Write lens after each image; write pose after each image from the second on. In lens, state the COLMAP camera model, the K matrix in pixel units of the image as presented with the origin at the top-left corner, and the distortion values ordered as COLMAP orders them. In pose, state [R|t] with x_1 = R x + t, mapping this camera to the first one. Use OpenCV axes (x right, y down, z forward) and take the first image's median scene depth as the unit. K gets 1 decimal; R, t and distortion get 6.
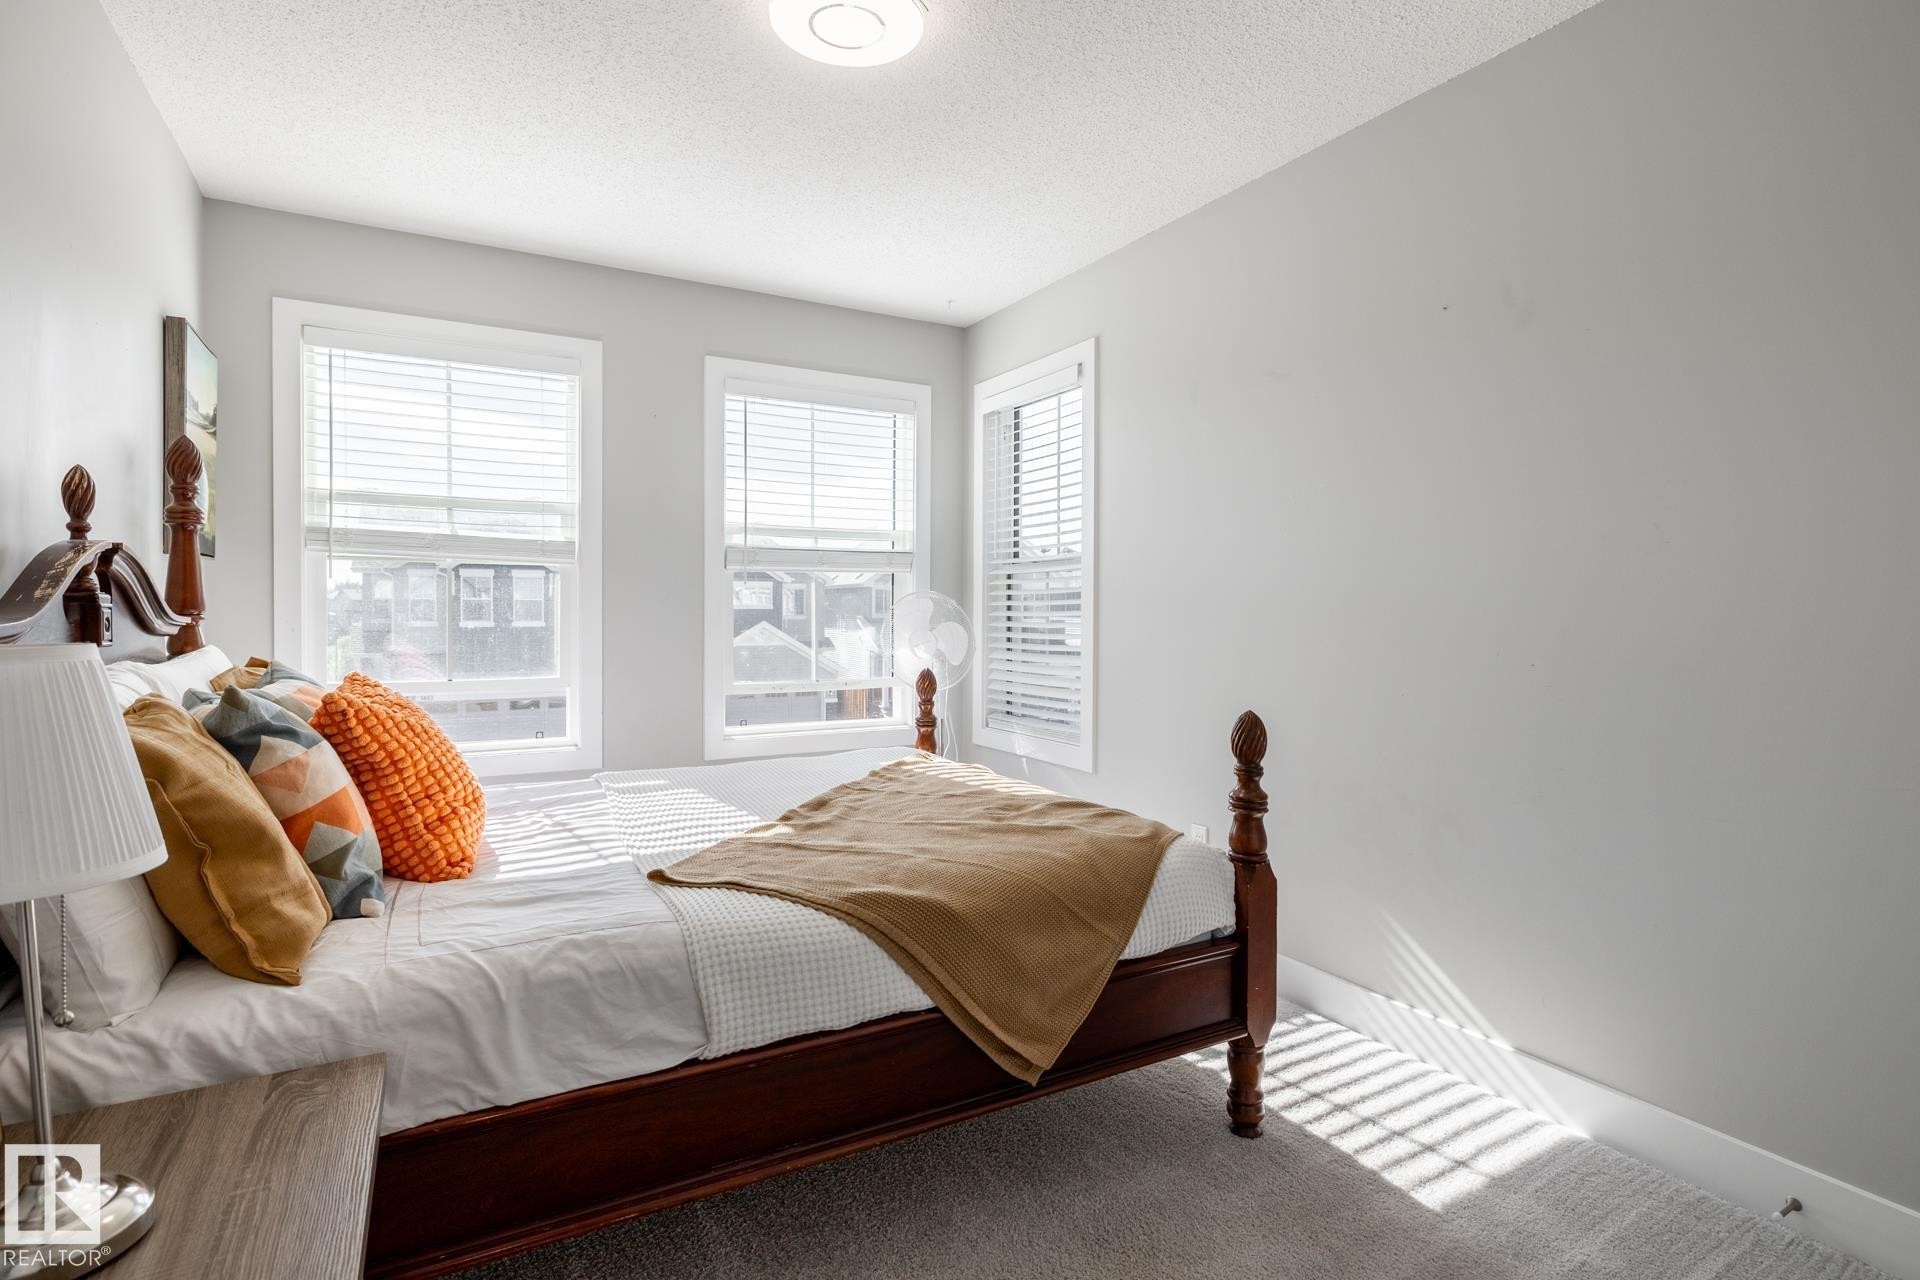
lens RADIAL K [[937.2, 0, 960.0], [0, 937.2, 640.0], [0, 0, 1]] dist [-0.002544, -0.000228]
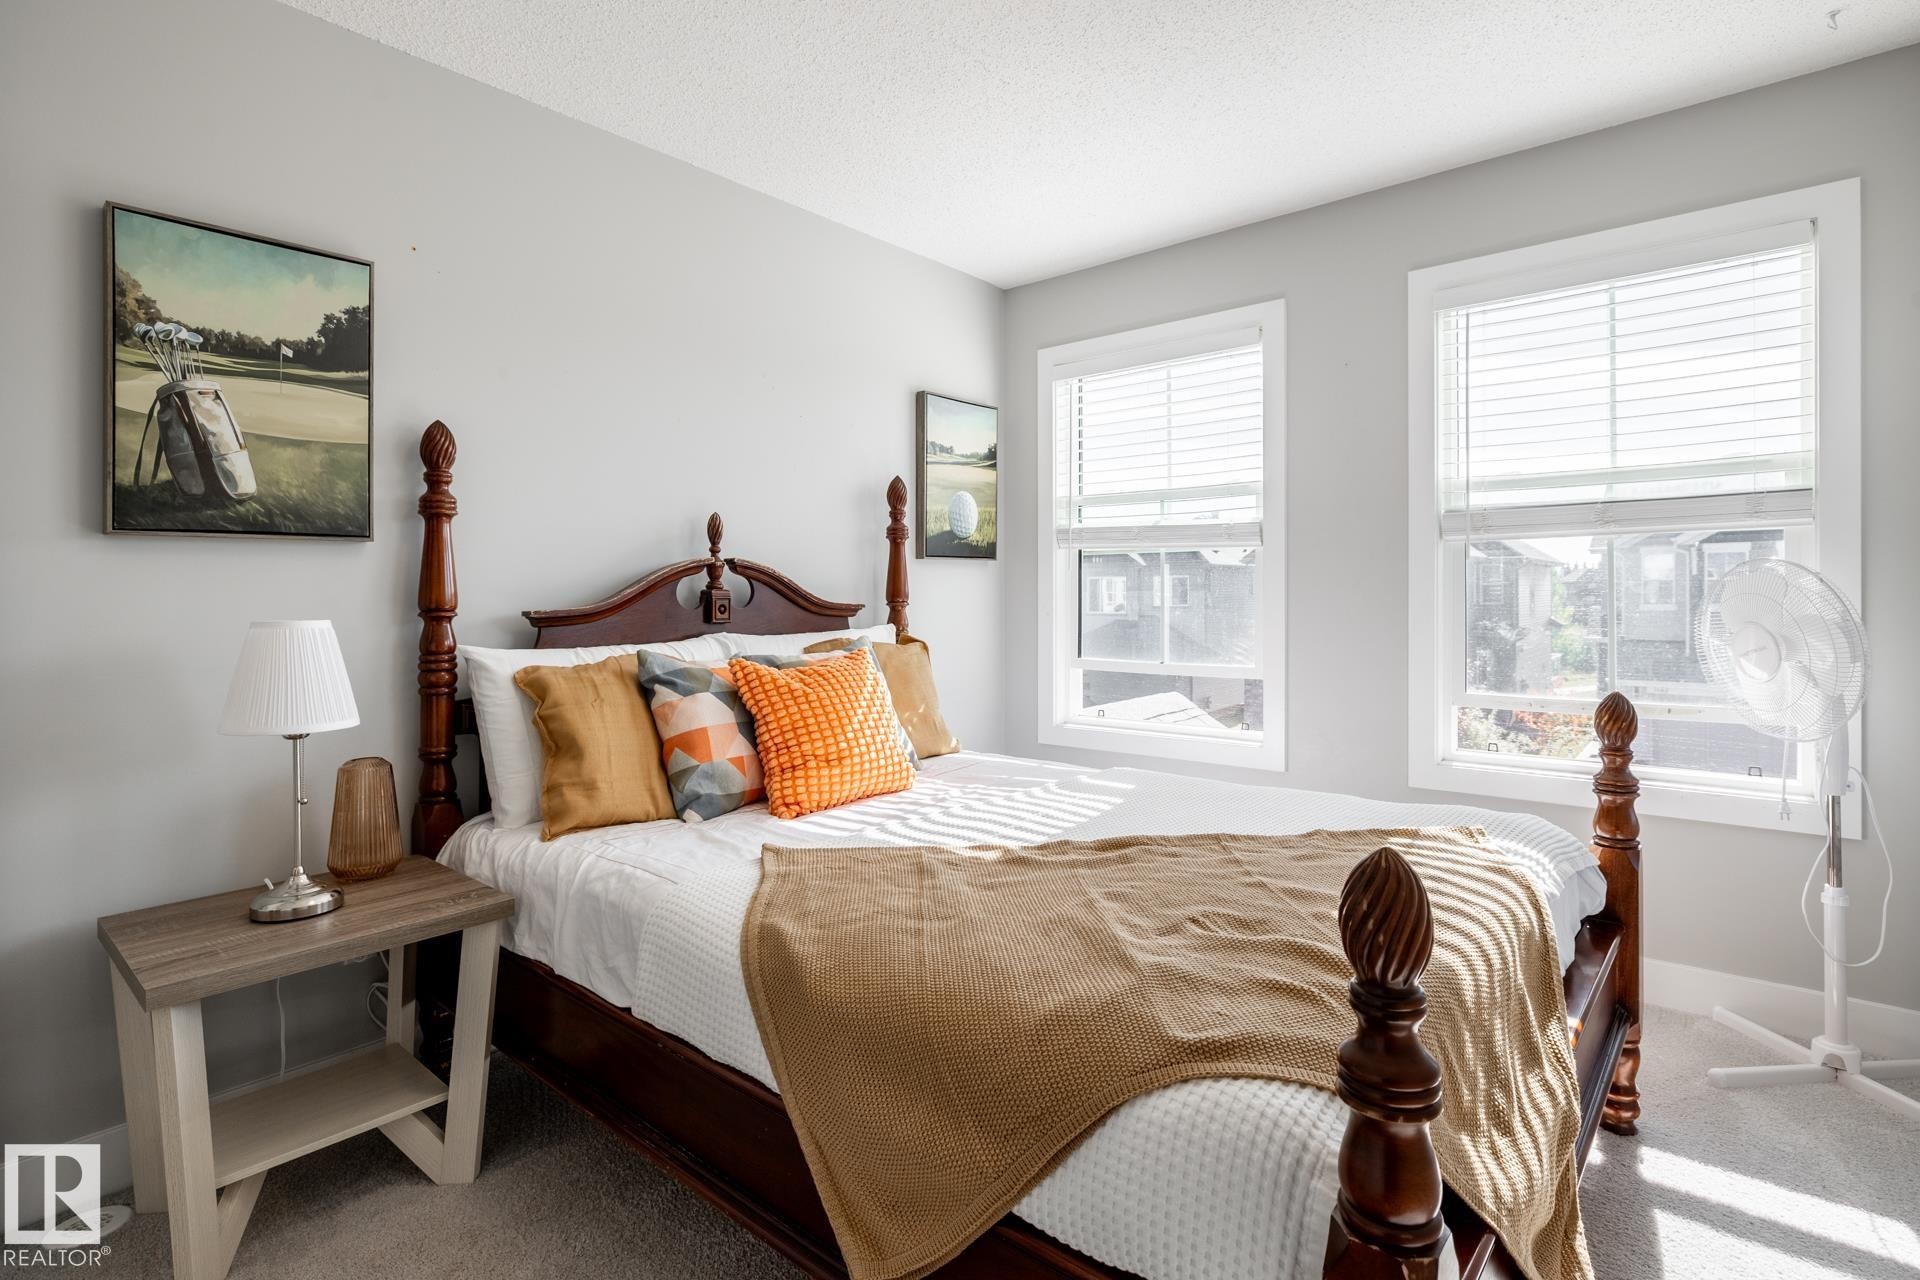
lens RADIAL K [[952.8, 0, 958.1], [0, 952.8, 599.6], [0, 0, 1]] dist [0.004087, 0.000441]
pose [[0.341463, -0.001330, -0.939894, 0.771858], [-0.021735, 0.999720, -0.009311, -0.026906], [0.939644, 0.023608, 0.341338, 0.829077]]
